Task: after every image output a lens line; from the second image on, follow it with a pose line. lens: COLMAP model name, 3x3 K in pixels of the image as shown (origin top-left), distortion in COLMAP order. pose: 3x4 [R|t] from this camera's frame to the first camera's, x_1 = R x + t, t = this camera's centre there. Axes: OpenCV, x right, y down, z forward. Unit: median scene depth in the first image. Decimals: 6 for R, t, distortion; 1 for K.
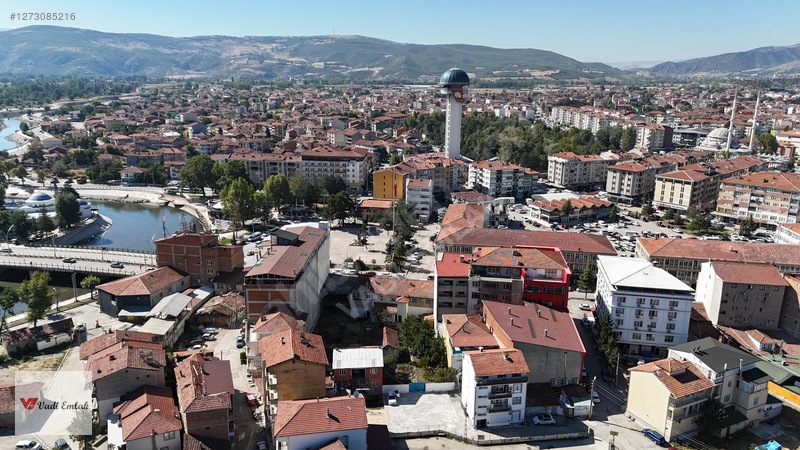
lens RADIAL K [[586.4, 0, 401.4], [0, 586.4, 224.1], [0, 0, 1]] dist [0.077612, -0.075404]
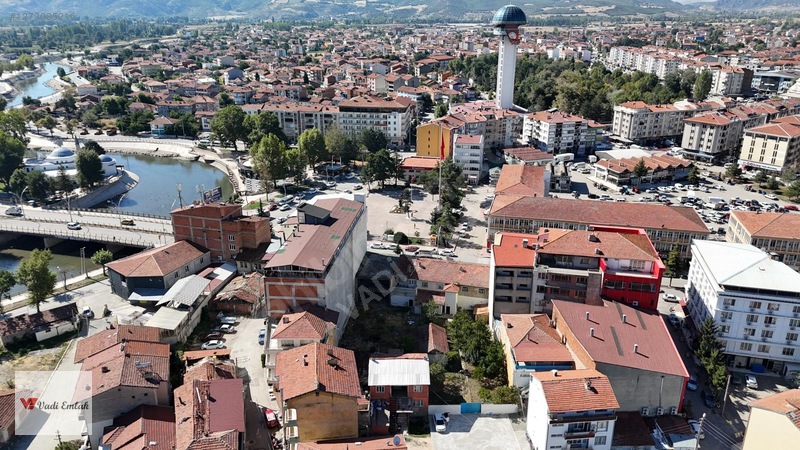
lens RADIAL K [[586.4, 0, 401.4], [0, 586.4, 224.1], [0, 0, 1]] dist [0.077612, -0.075404]
pose [[0.997471, 0.014554, -0.069567, -0.007603], [-0.007921, 0.995475, 0.094695, -0.025891], [0.070630, -0.093904, 0.993073, 0.096078]]
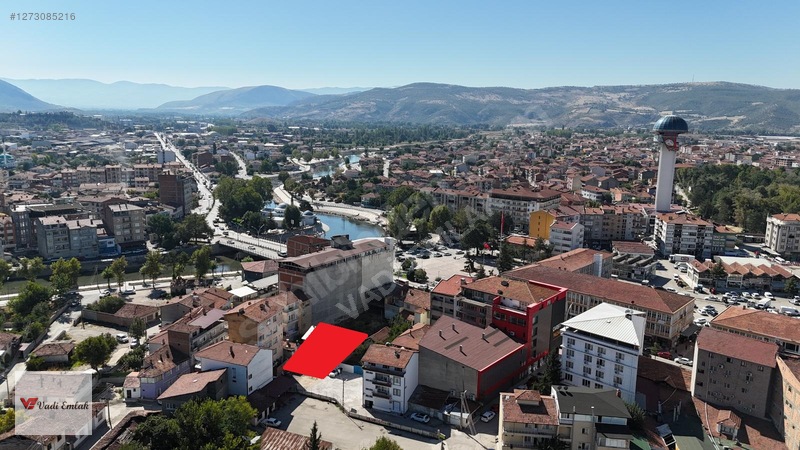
lens RADIAL K [[586.4, 0, 401.4], [0, 586.4, 224.1], [0, 0, 1]] dist [0.077612, -0.075404]
pose [[0.842926, 0.105138, -0.527656, 0.332935], [-0.146451, 0.988526, -0.036985, 0.006125], [0.517714, 0.108451, 0.848652, -0.004652]]
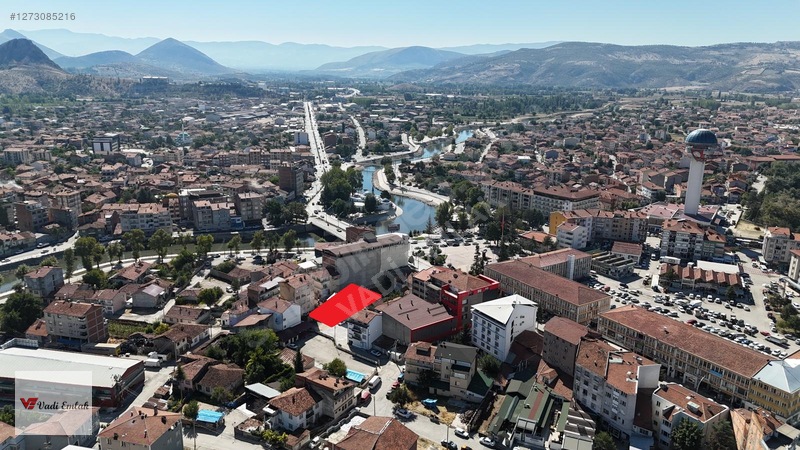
lens RADIAL K [[586.4, 0, 401.4], [0, 586.4, 224.1], [0, 0, 1]] dist [0.077612, -0.075404]
pose [[0.685058, 0.186731, -0.704150, 0.675066], [-0.192943, 0.978580, 0.071794, -0.098619], [0.702473, 0.086678, 0.706412, -0.135944]]
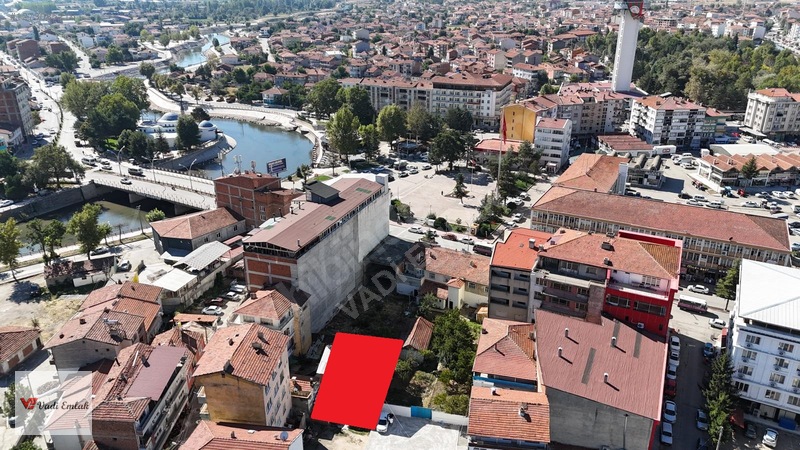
lens RADIAL K [[586.4, 0, 401.4], [0, 586.4, 224.1], [0, 0, 1]] dist [0.077612, -0.075404]
pose [[0.946054, 0.109359, -0.304997, 0.099553], [-0.067677, 0.987252, 0.144063, -0.036006], [0.316863, -0.115650, 0.941394, 0.139444]]
